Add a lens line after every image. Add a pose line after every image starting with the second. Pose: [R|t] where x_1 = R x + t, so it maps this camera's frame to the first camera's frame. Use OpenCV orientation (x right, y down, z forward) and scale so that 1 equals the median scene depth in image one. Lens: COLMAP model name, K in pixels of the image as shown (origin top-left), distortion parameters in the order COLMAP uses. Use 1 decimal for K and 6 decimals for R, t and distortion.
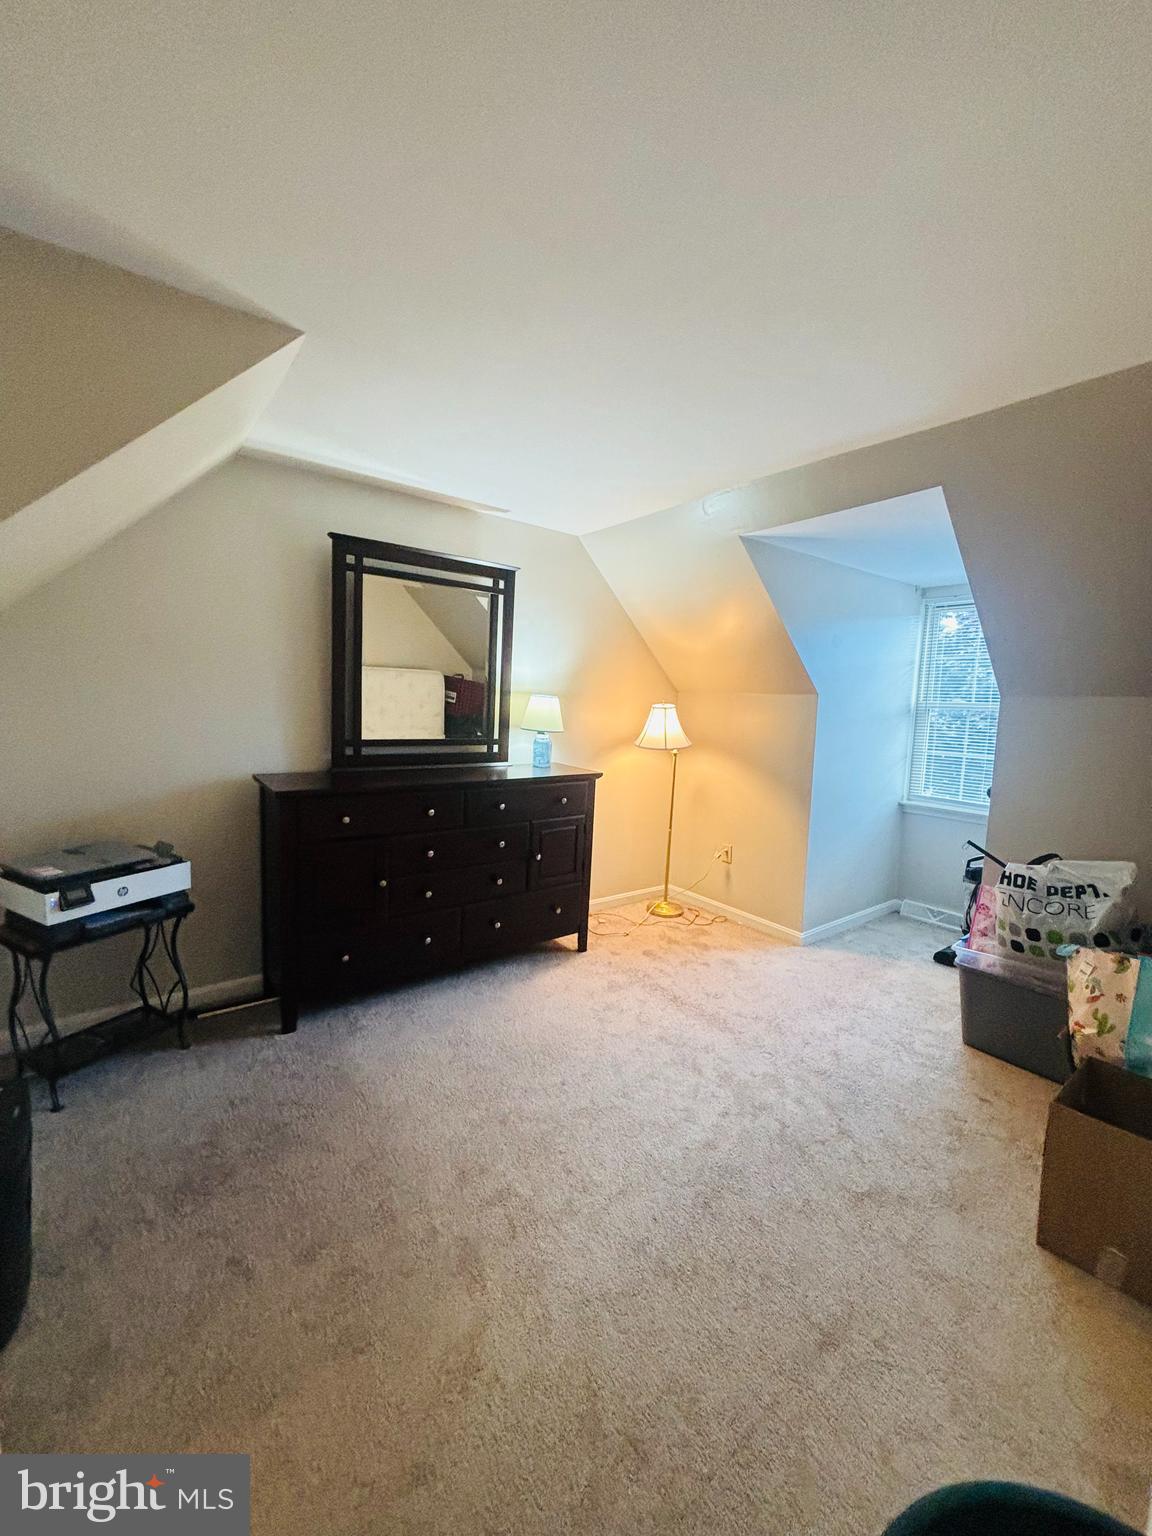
lens RADIAL K [[615.8, 0, 578.1], [0, 615.8, 766.7], [0, 0, 1]] dist [0.004186, -0.001146]
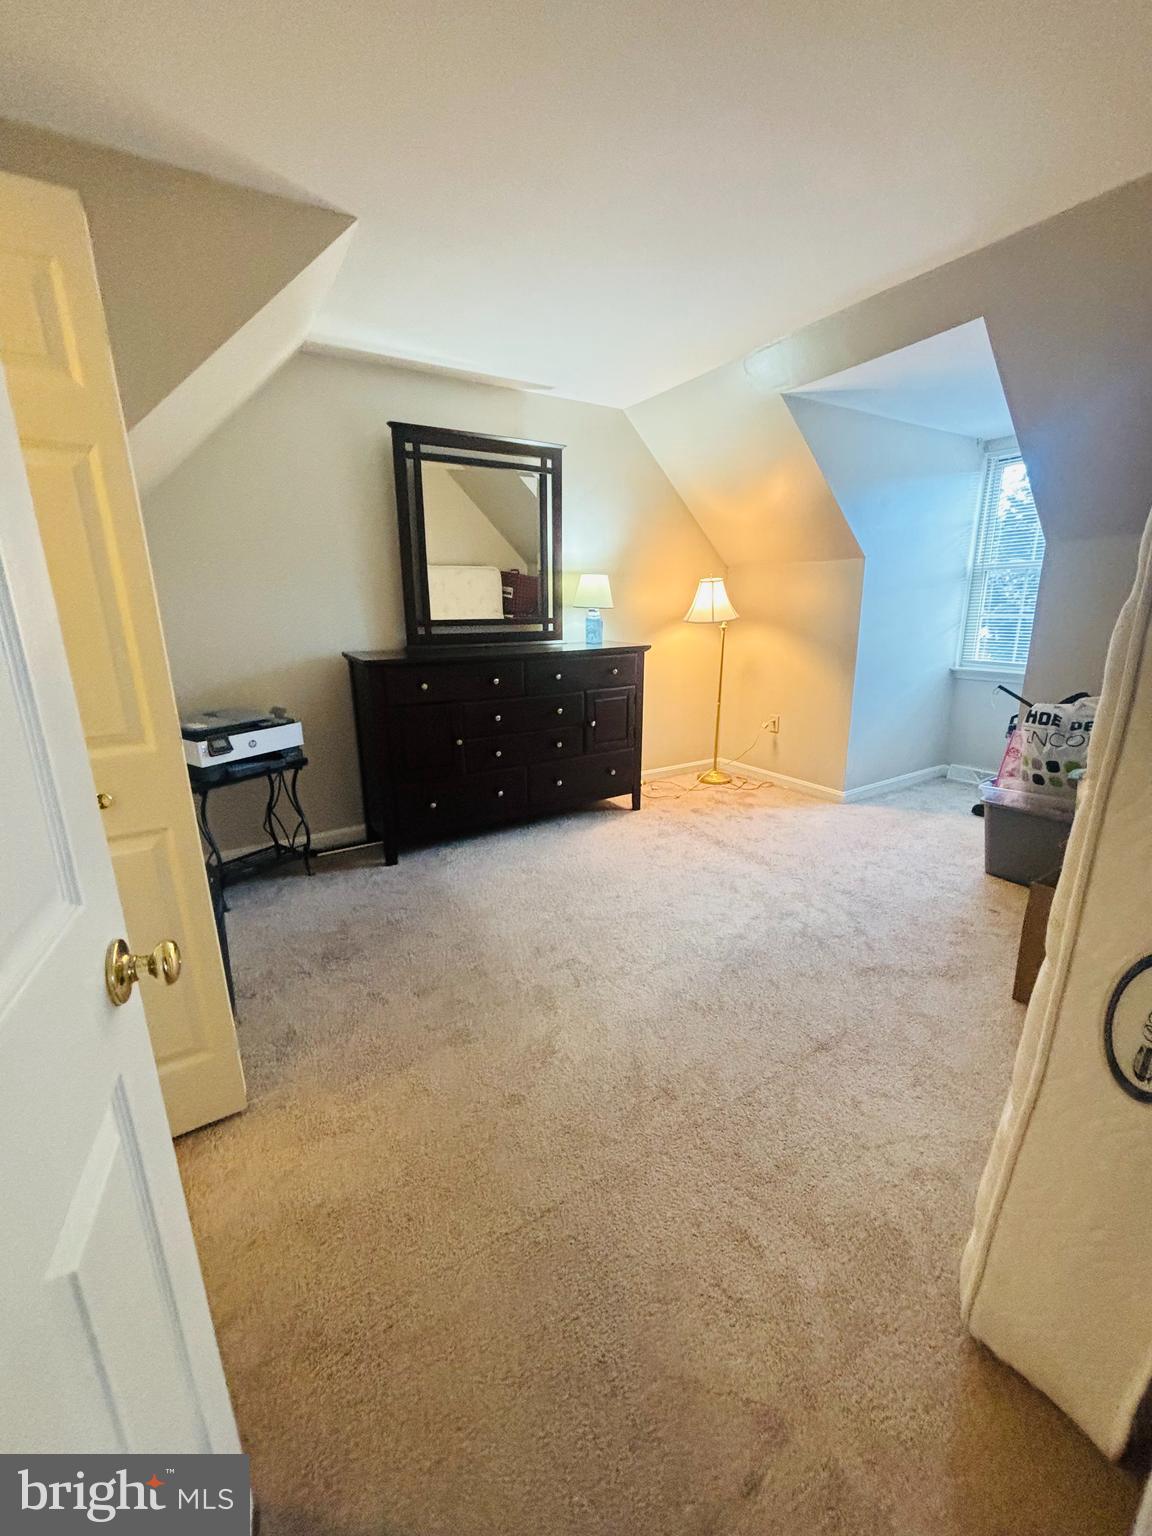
lens RADIAL K [[615.8, 0, 580.2], [0, 615.8, 765.5], [0, 0, 1]] dist [0.004186, -0.001146]
pose [[0.994700, -0.024523, -0.099853, 0.023890], [0.038580, 0.989204, 0.141378, 0.077530], [0.095308, -0.144481, 0.984907, -0.120300]]
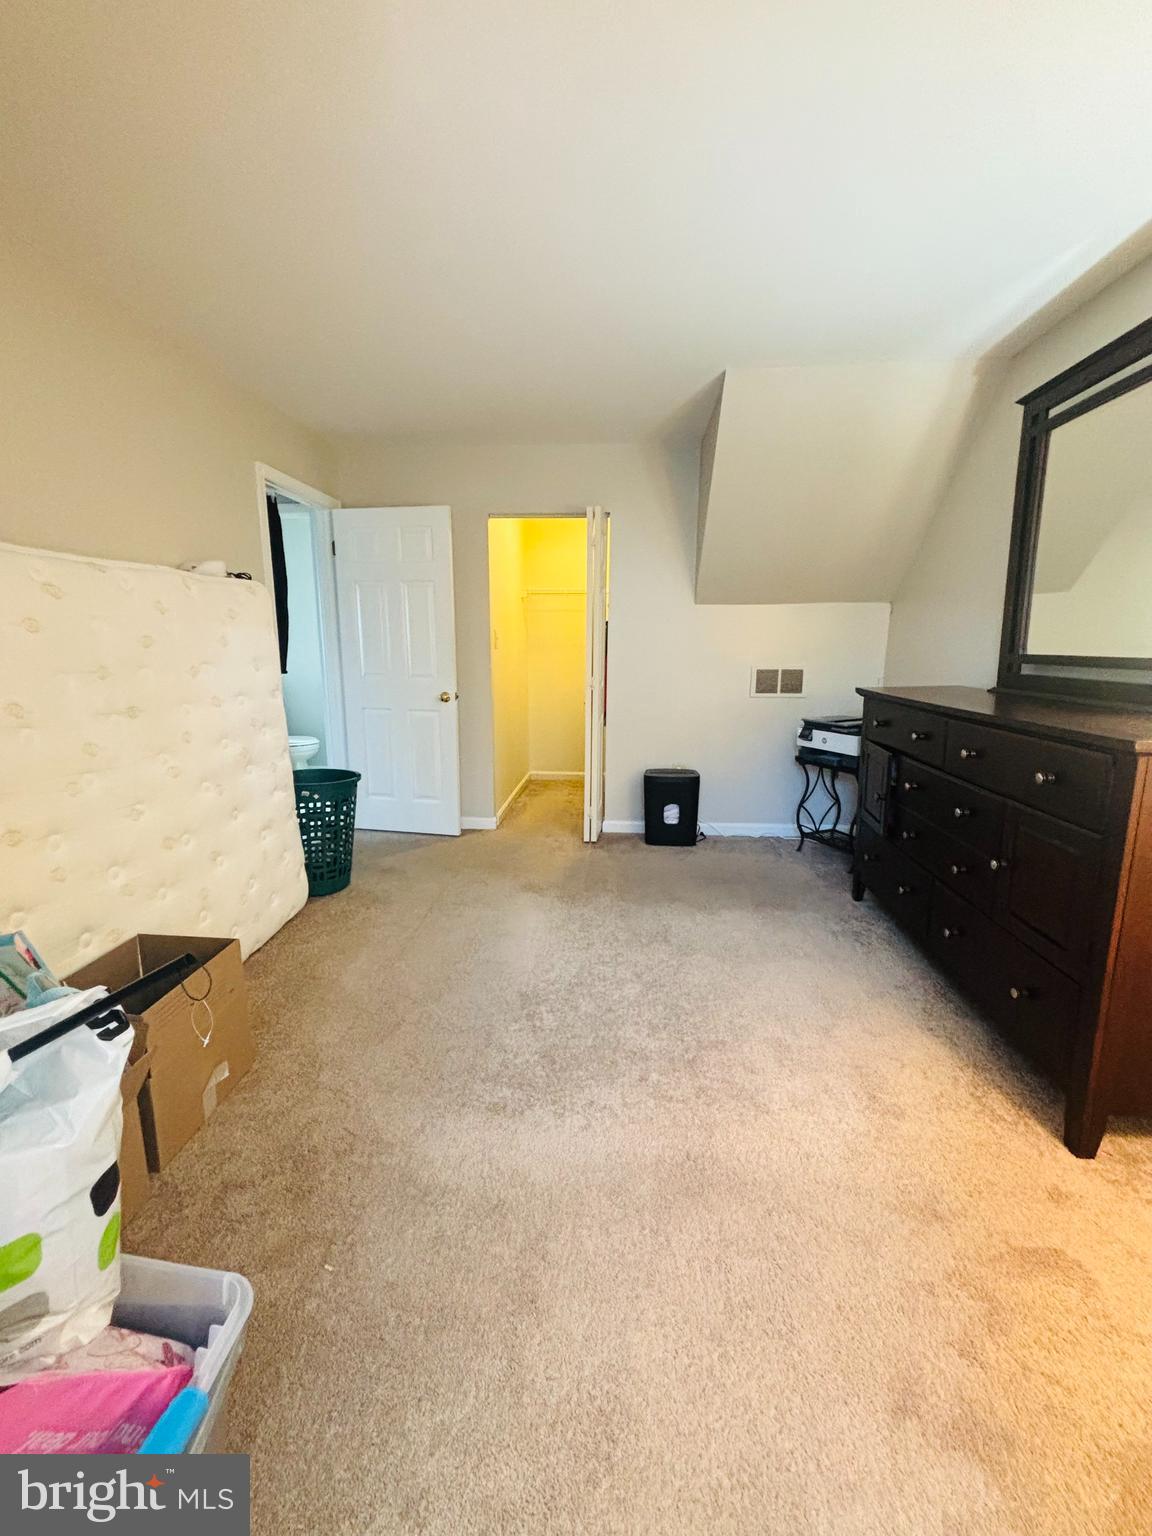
lens RADIAL K [[615.8, 0, 575.9], [0, 615.8, 764.3], [0, 0, 1]] dist [0.004186, -0.001146]
pose [[-0.674795, 0.105986, -0.730355, 0.696893], [-0.103607, 0.966228, 0.235941, -0.038696], [0.730696, 0.234882, -0.641025, 1.256379]]
